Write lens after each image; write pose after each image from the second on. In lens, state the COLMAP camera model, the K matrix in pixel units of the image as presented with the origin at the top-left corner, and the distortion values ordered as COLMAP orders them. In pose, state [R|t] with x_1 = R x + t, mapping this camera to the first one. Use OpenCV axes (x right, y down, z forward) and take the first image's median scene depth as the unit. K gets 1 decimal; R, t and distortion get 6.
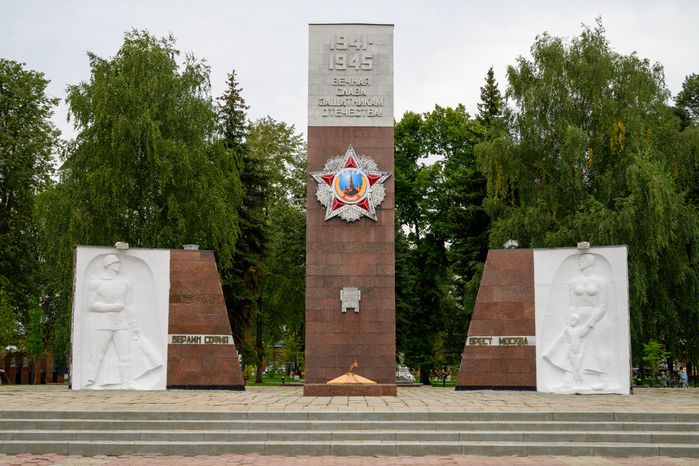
lens RADIAL K [[913.9, 0, 349.5], [0, 913.9, 233.0], [0, 0, 1]] dist [0.011390, 0.009964]
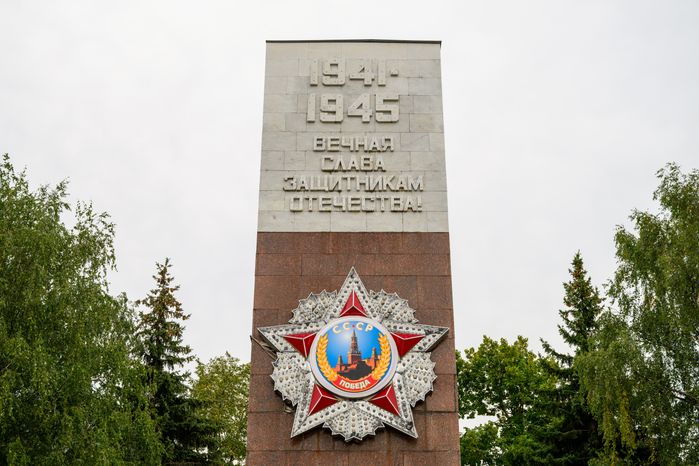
lens RADIAL K [[1029.6, 0, 349.5], [0, 1029.6, 233.0], [0, 0, 1]] dist [-0.037217, -0.028284]
pose [[0.999986, -0.003880, -0.003735, 0.001446], [0.002501, 0.948770, -0.315959, 0.043476], [0.004769, 0.315945, 0.948765, 0.513334]]
